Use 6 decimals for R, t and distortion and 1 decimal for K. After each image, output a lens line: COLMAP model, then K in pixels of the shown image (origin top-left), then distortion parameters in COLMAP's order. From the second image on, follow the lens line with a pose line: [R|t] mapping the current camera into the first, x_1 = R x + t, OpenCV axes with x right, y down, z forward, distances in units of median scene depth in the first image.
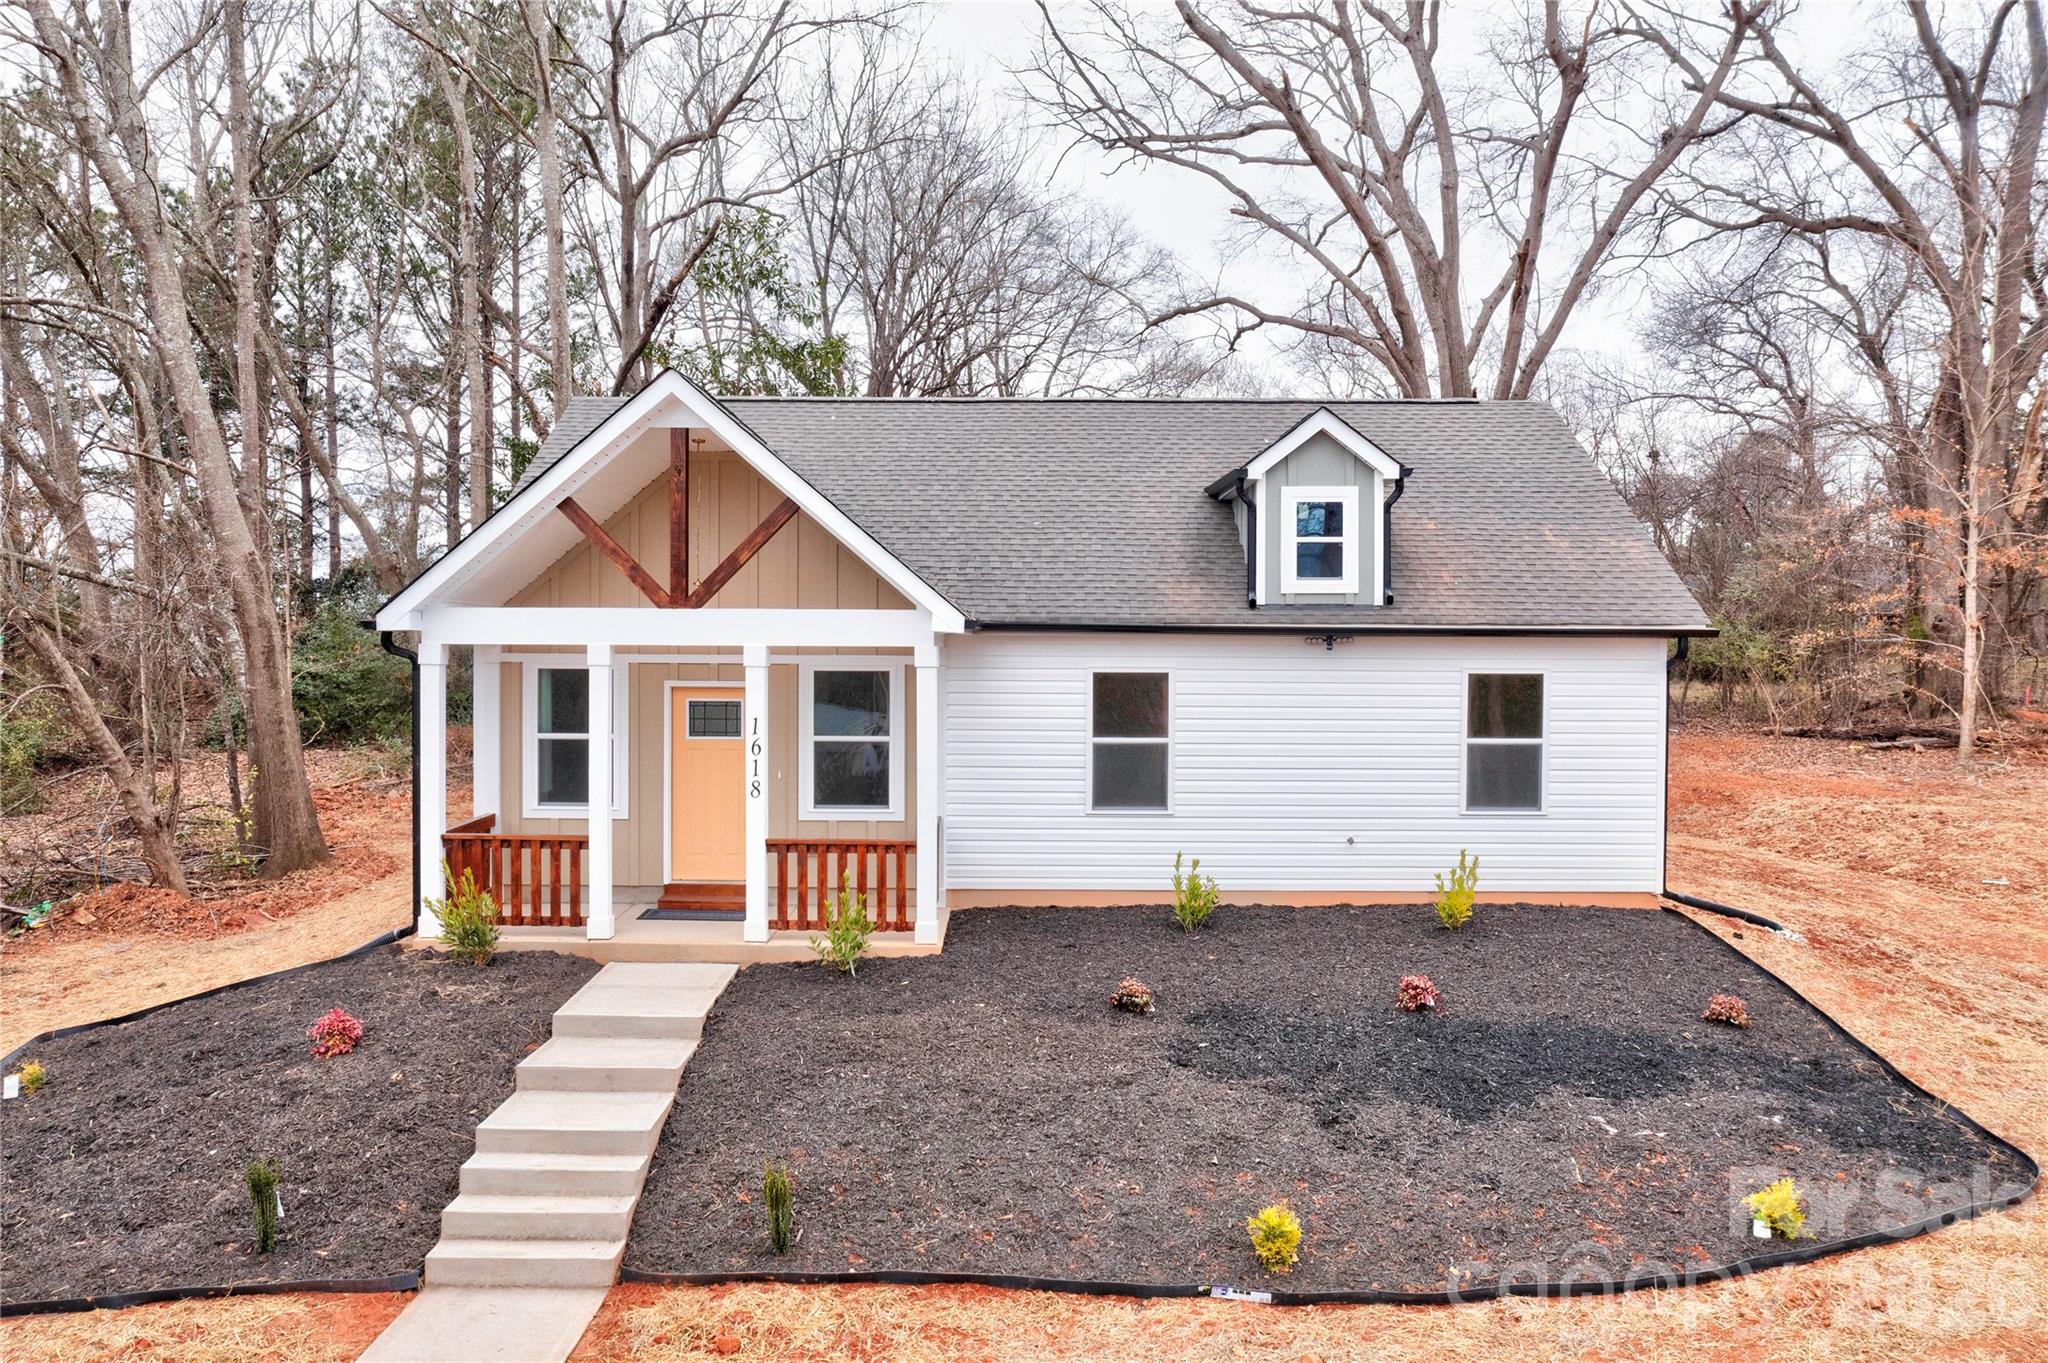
lens RADIAL K [[1600.5, 0, 1024.0], [0, 1600.5, 681.5], [0, 0, 1]] dist [-0.006110, 0.012268]
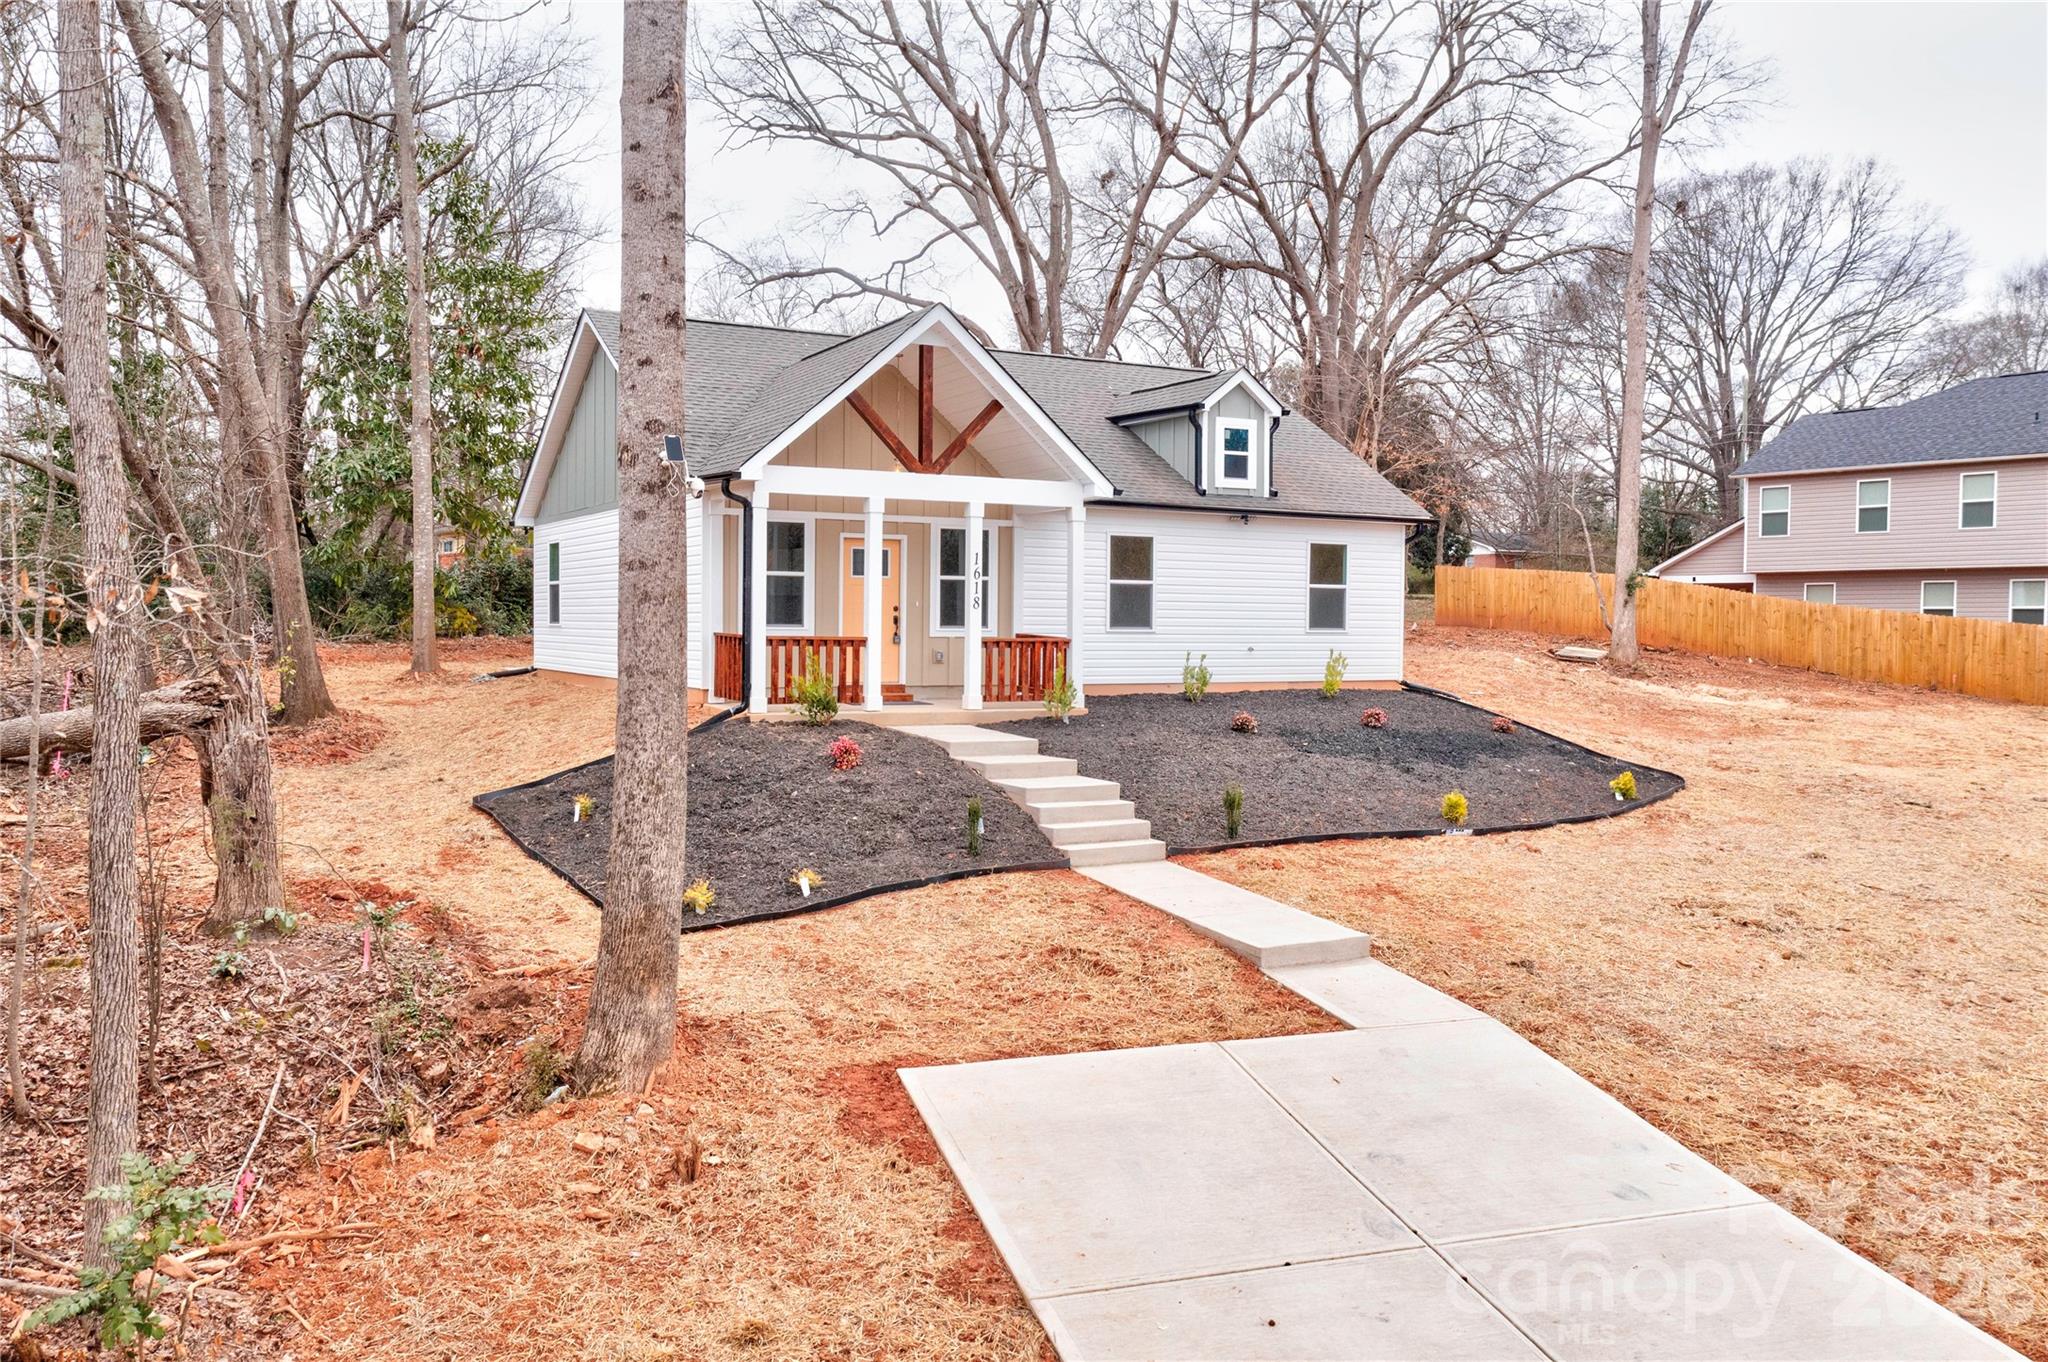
lens RADIAL K [[1600.5, 0, 1024.0], [0, 1600.5, 681.0], [0, 0, 1]] dist [-0.006110, 0.012268]
pose [[0.868202, -0.015789, 0.495960, -0.757560], [0.007152, 0.999788, 0.019307, 0.099161], [-0.496159, -0.013215, 0.868131, -0.235882]]
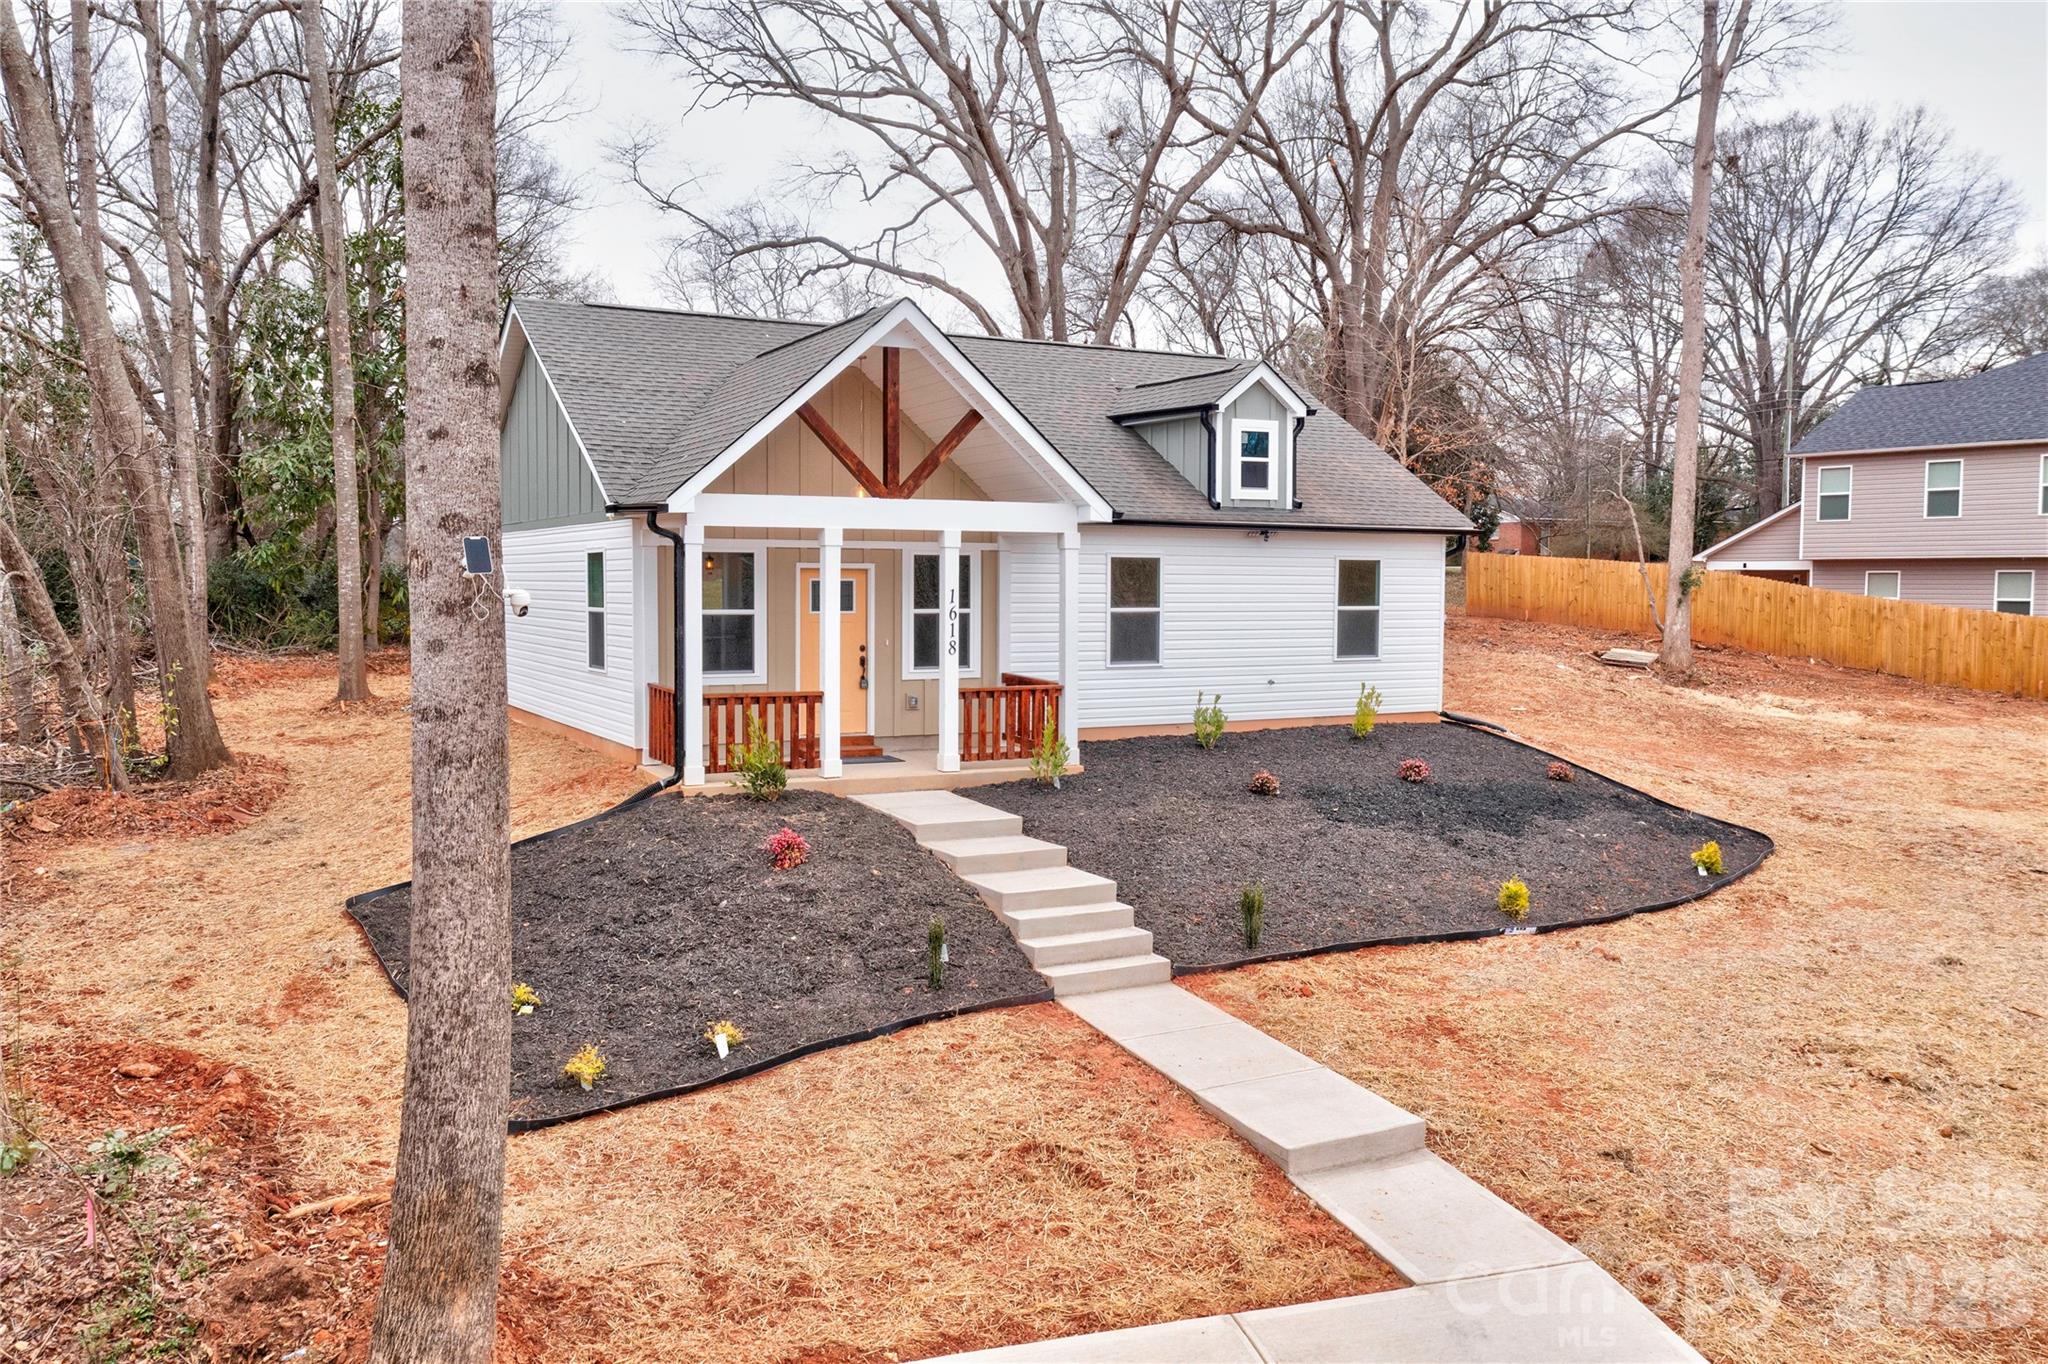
lens RADIAL K [[1594.2, 0, 1024.0], [0, 1594.2, 682.0], [0, 0, 1]] dist [0.002774, 0.004080]
pose [[0.873054, -0.032784, 0.486521, -0.644874], [0.010570, 0.998775, 0.048335, 0.031825], [-0.487510, -0.037056, 0.872331, -0.084531]]
